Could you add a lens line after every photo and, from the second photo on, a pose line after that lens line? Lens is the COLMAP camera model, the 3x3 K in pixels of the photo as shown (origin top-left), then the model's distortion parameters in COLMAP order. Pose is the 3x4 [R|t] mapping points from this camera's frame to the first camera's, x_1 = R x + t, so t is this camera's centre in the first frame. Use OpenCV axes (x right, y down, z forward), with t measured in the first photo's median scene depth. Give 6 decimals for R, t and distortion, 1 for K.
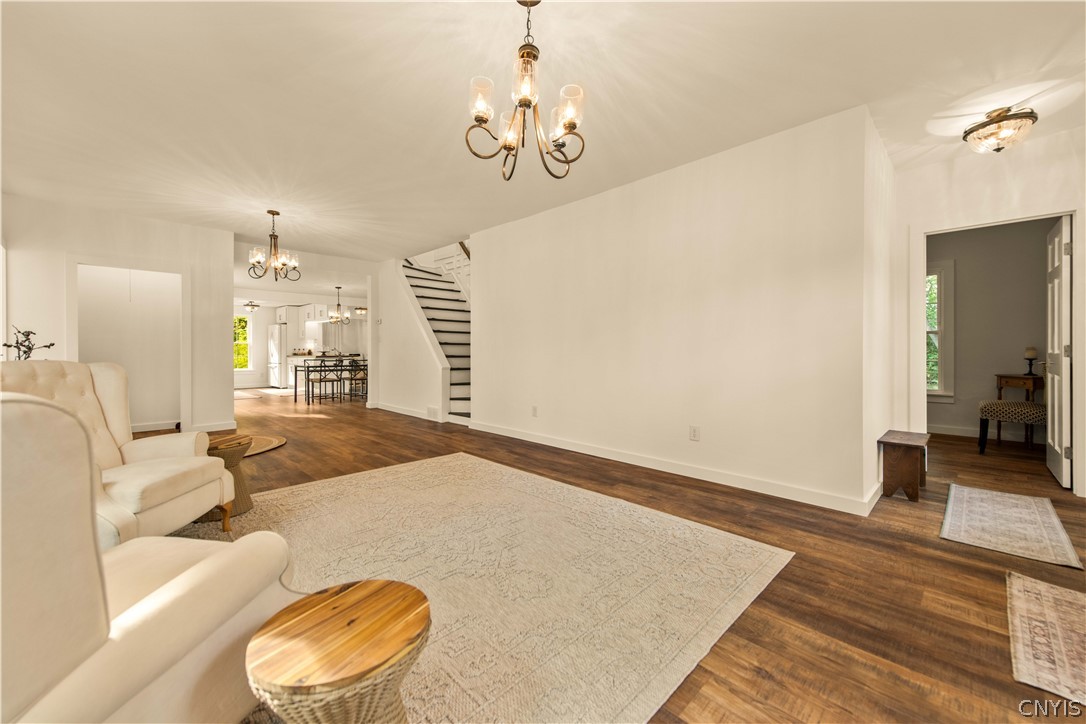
lens RADIAL K [[411.1, 0, 539.3], [0, 411.1, 354.8], [0, 0, 1]] dist [0.002550, -0.000191]
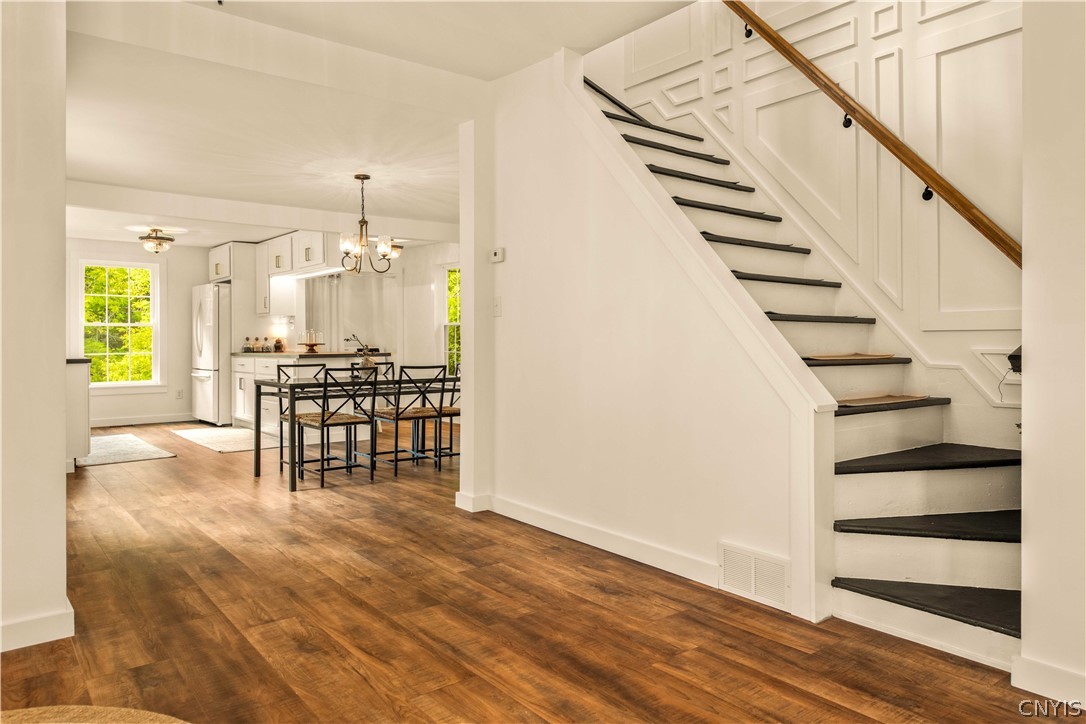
lens RADIAL K [[716.2, 0, 537.4], [0, 716.2, 343.4], [0, 0, 1]] dist [0.037693, -0.018539]
pose [[0.990522, 0.000527, -0.137354, -0.235113], [-0.001850, 0.999953, -0.009503, -0.002392], [0.137343, 0.009667, 0.990476, 0.360345]]
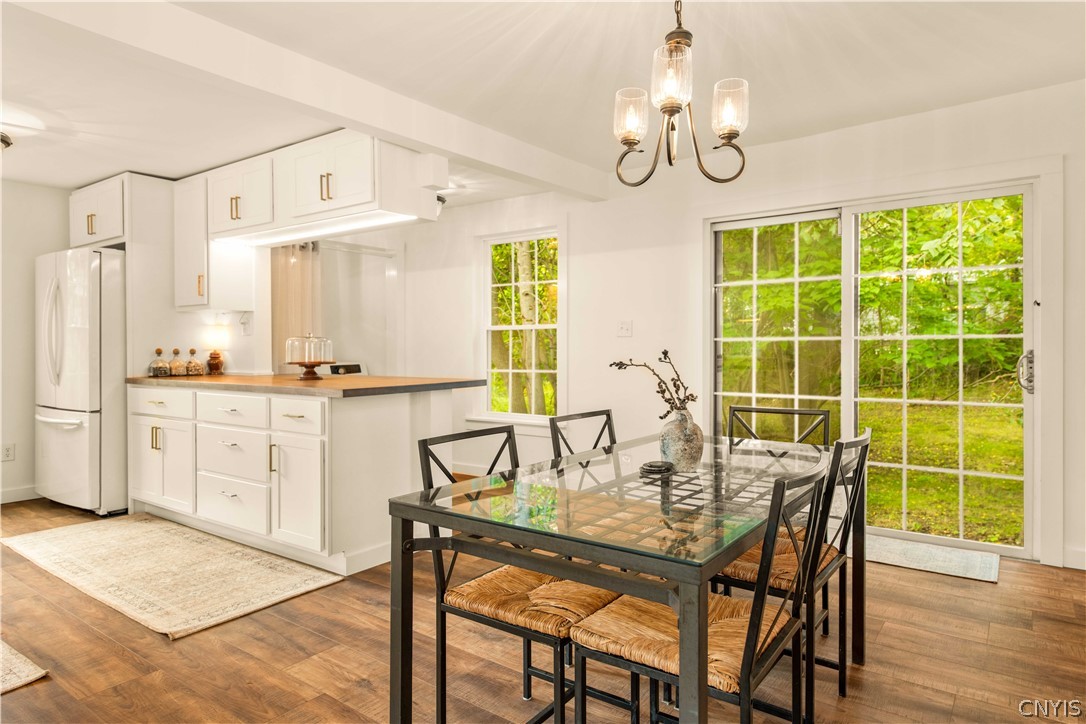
lens RADIAL K [[640.7, 0, 527.3], [0, 640.7, 350.9], [0, 0, 1]] dist [0.030328, -0.006294]
pose [[0.993382, -0.000622, 0.114857, -0.567005], [0.001349, 0.999980, -0.006256, -0.015760], [-0.114851, 0.006369, 0.993362, 0.796887]]
